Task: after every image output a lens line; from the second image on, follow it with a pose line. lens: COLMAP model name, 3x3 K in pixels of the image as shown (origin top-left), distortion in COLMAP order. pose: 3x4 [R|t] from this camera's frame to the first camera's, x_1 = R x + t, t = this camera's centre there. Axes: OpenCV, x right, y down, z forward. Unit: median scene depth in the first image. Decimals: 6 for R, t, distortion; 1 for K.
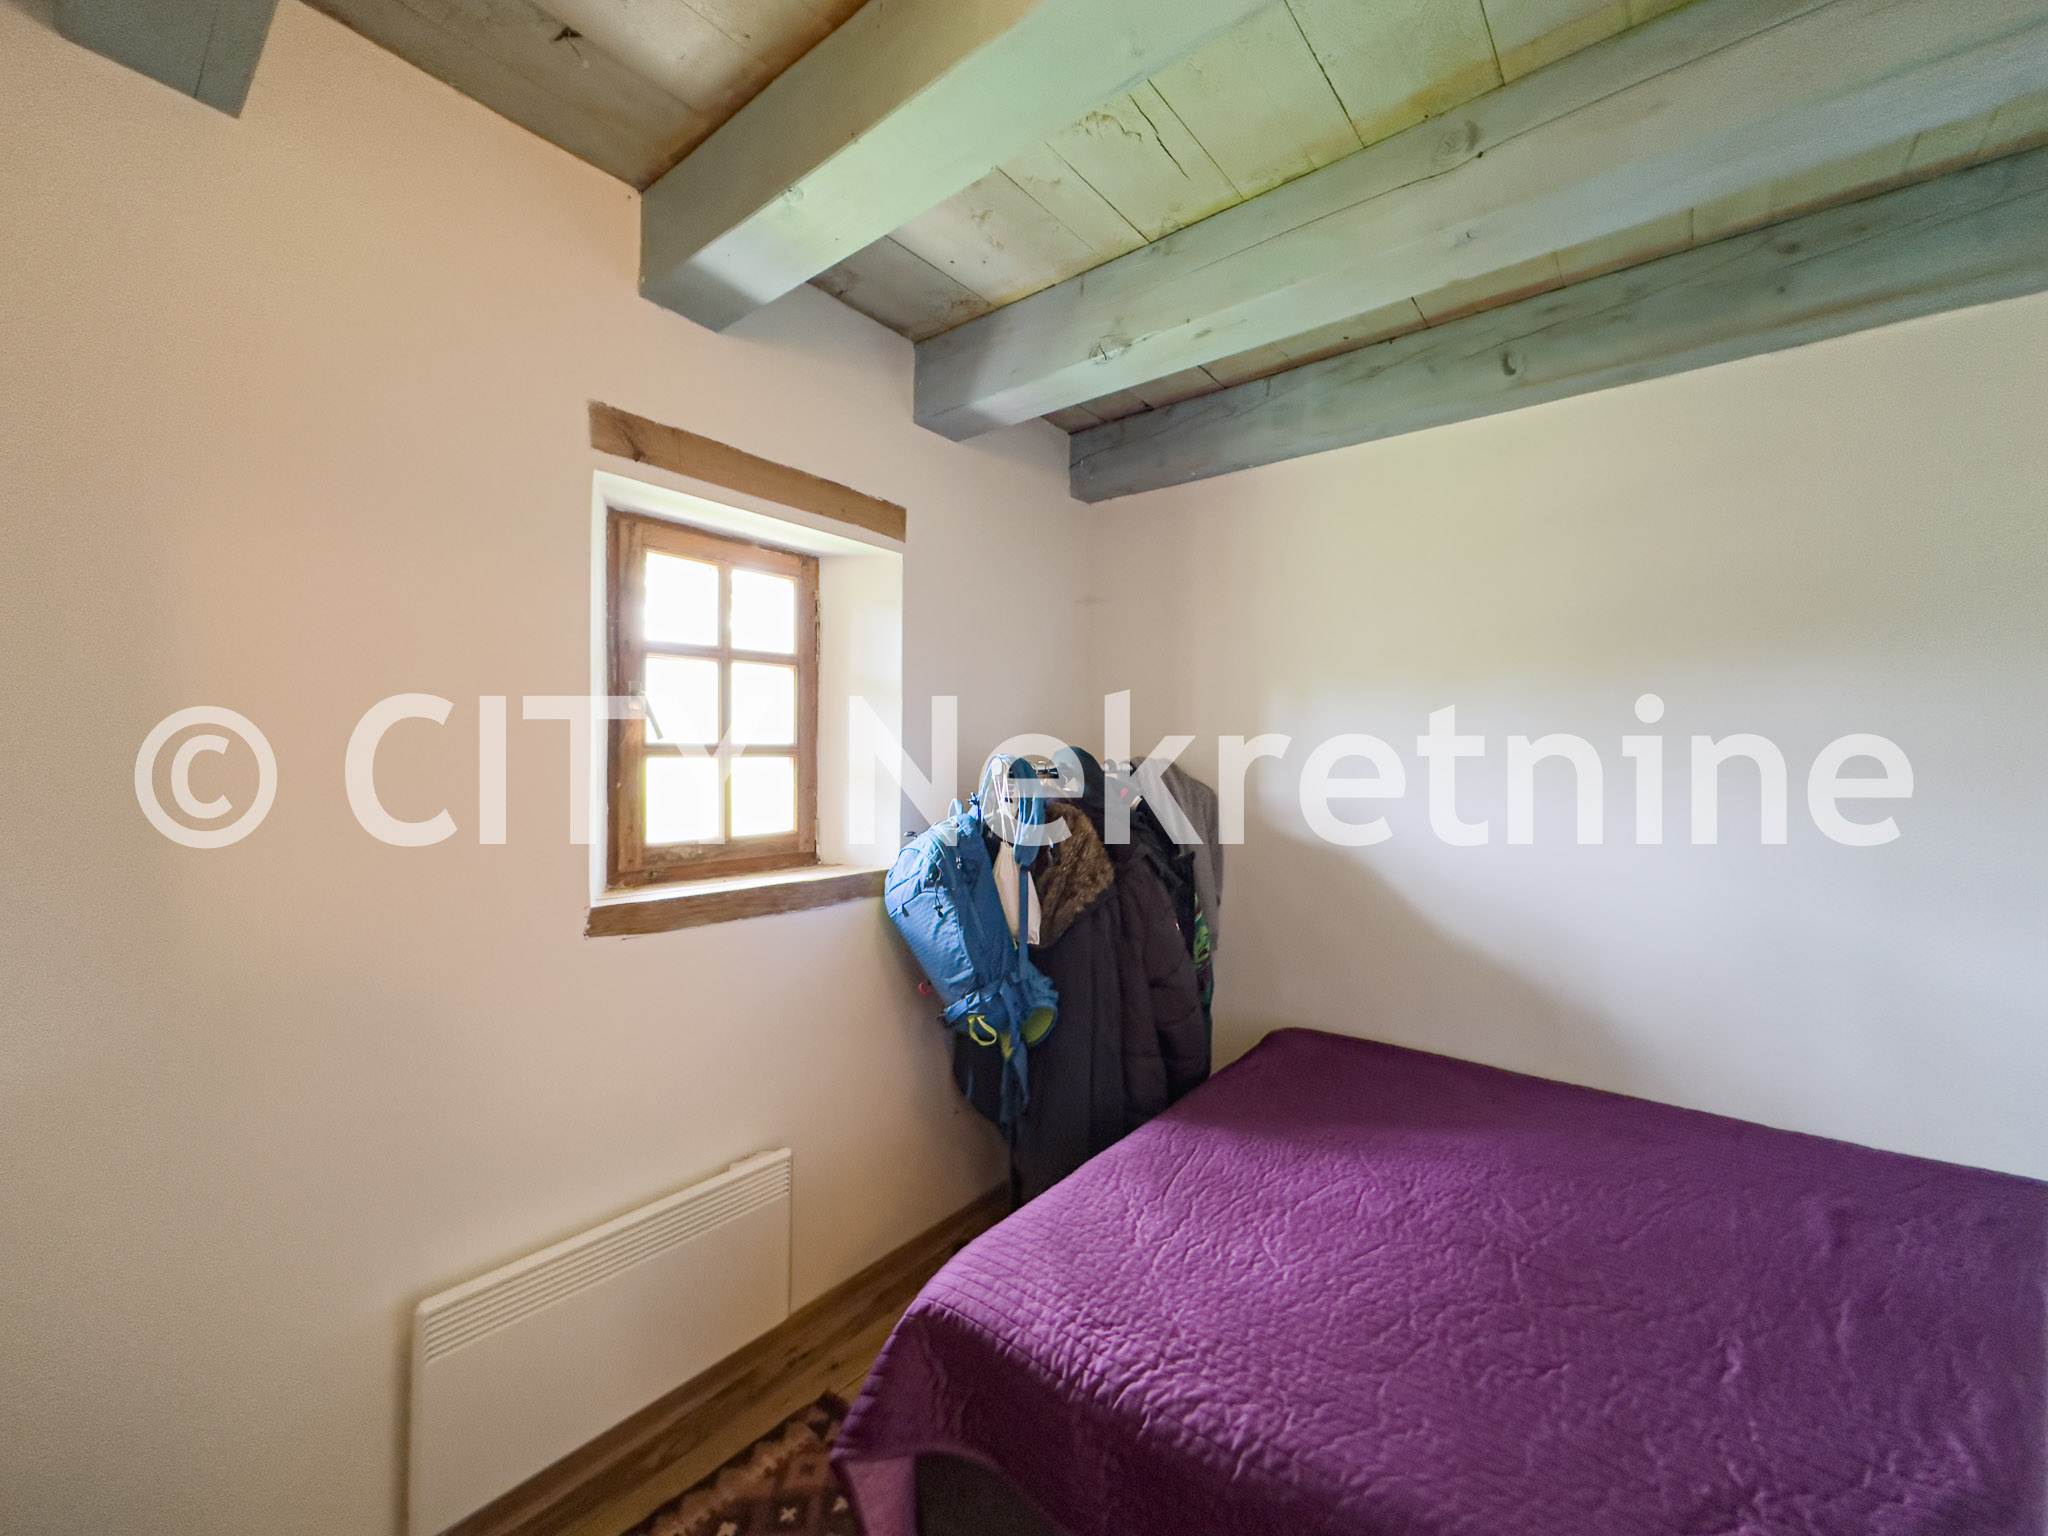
lens RADIAL K [[820.3, 0, 1031.9], [0, 820.3, 763.1], [0, 0, 1]] dist [-0.012442, 0.000102]
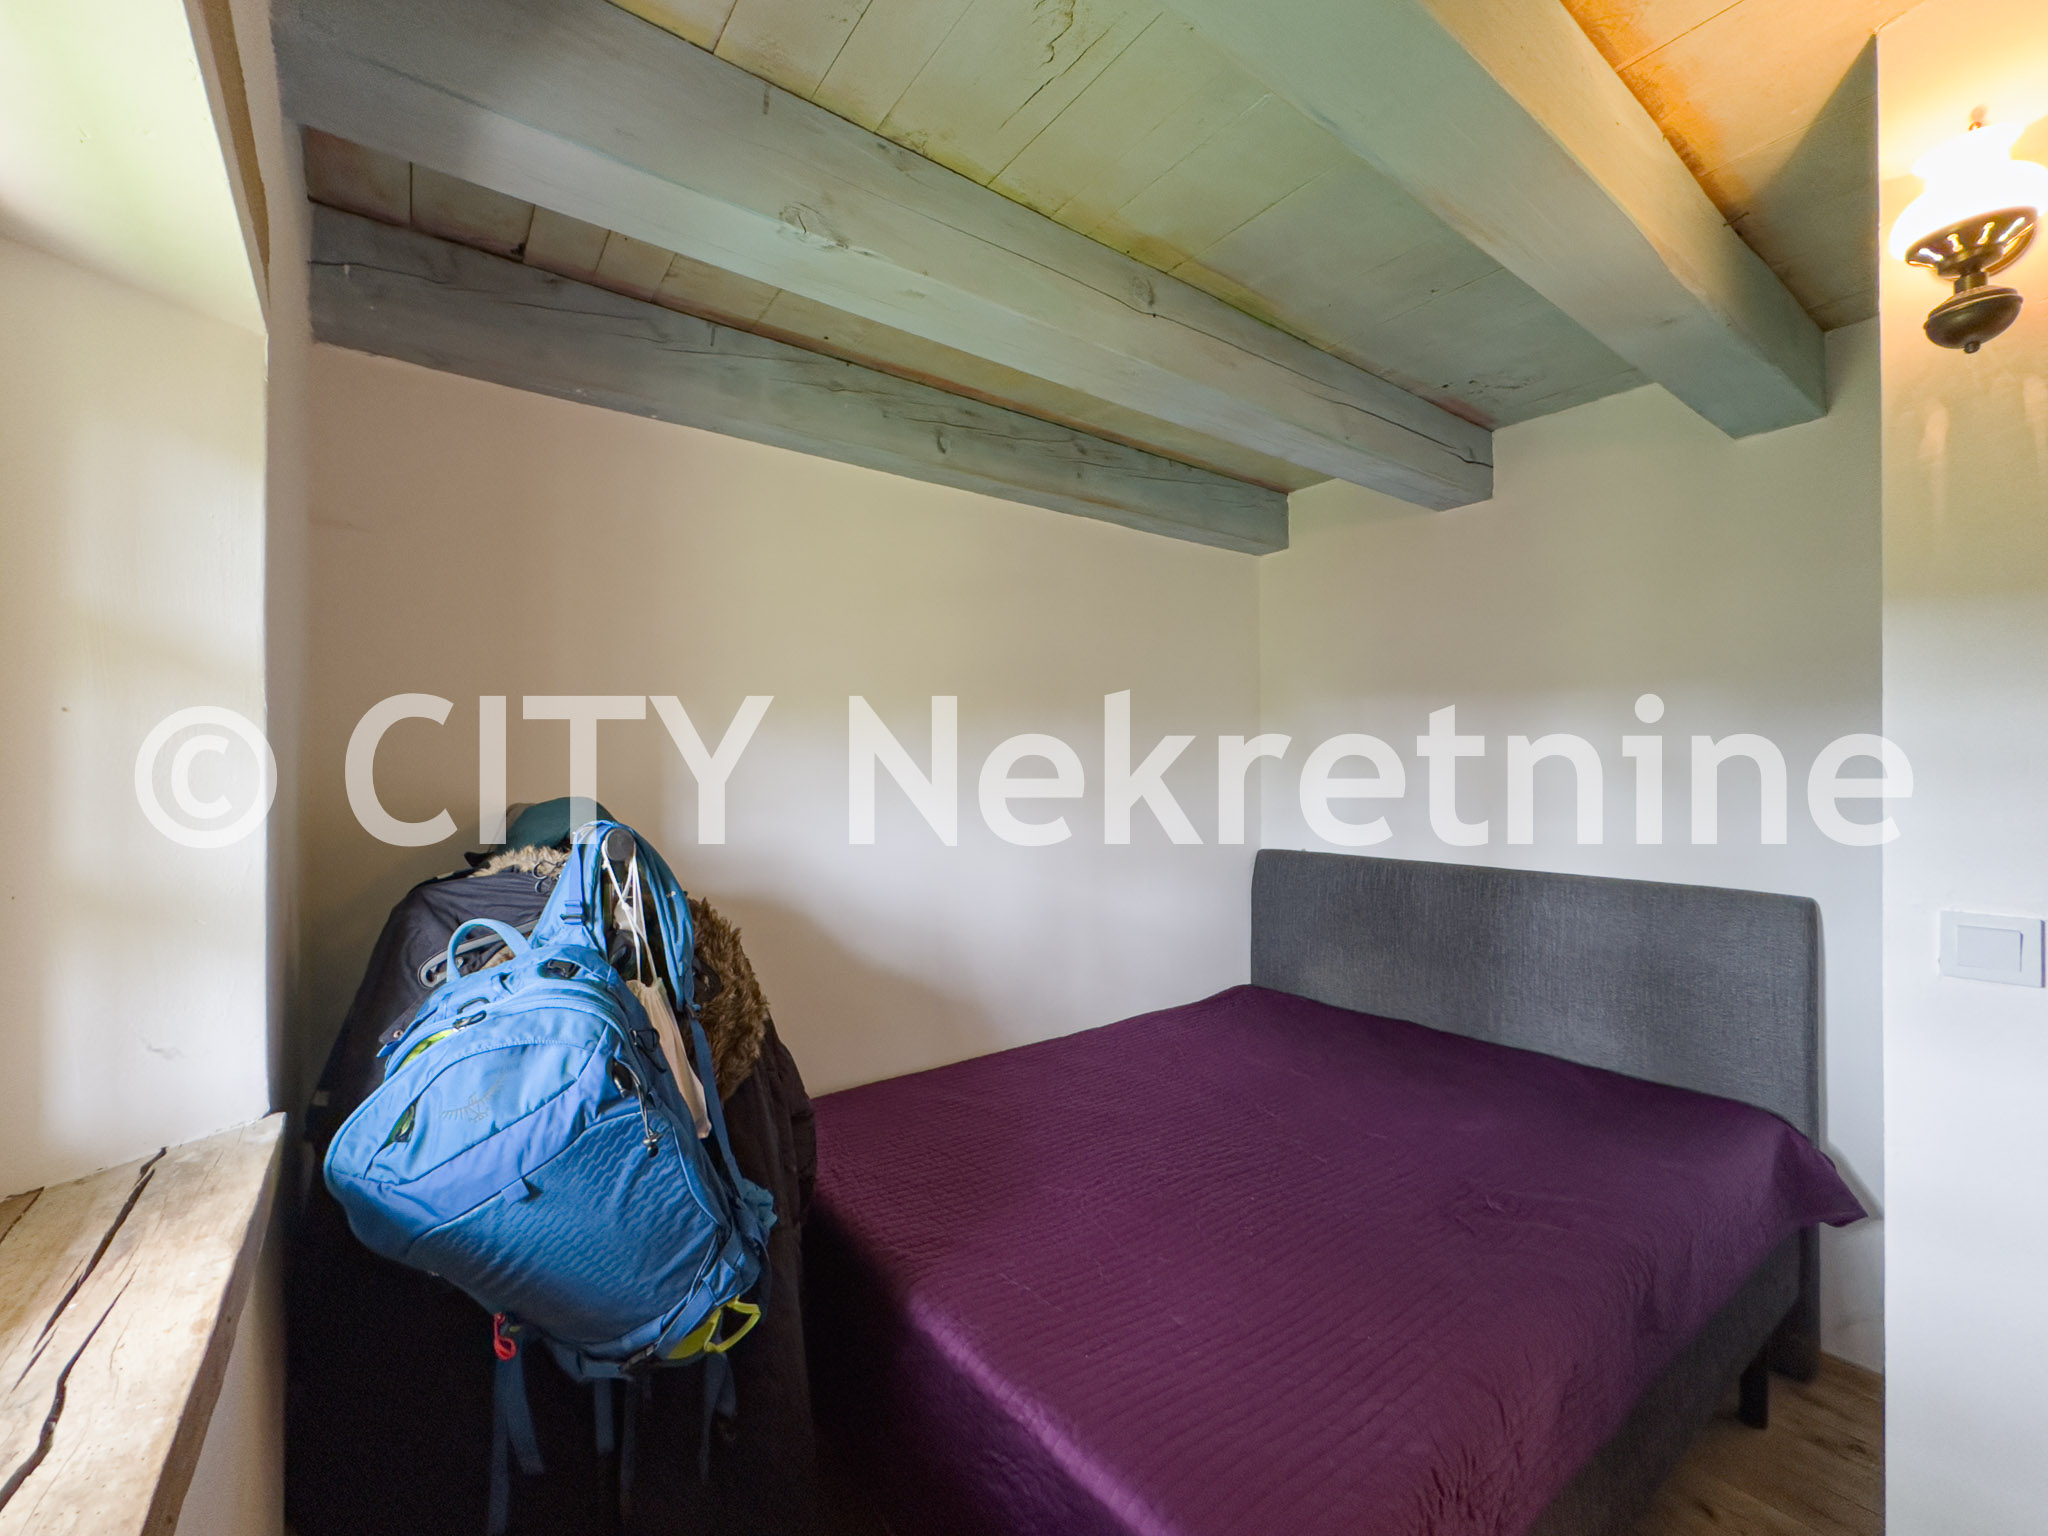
lens RADIAL K [[820.3, 0, 1031.9], [0, 820.3, 763.1], [0, 0, 1]] dist [-0.012442, 0.000102]
pose [[0.265604, -0.004762, 0.964070, -0.508860], [0.005884, 0.999977, 0.003319, -0.051518], [-0.964064, 0.004791, 0.265626, 0.616815]]
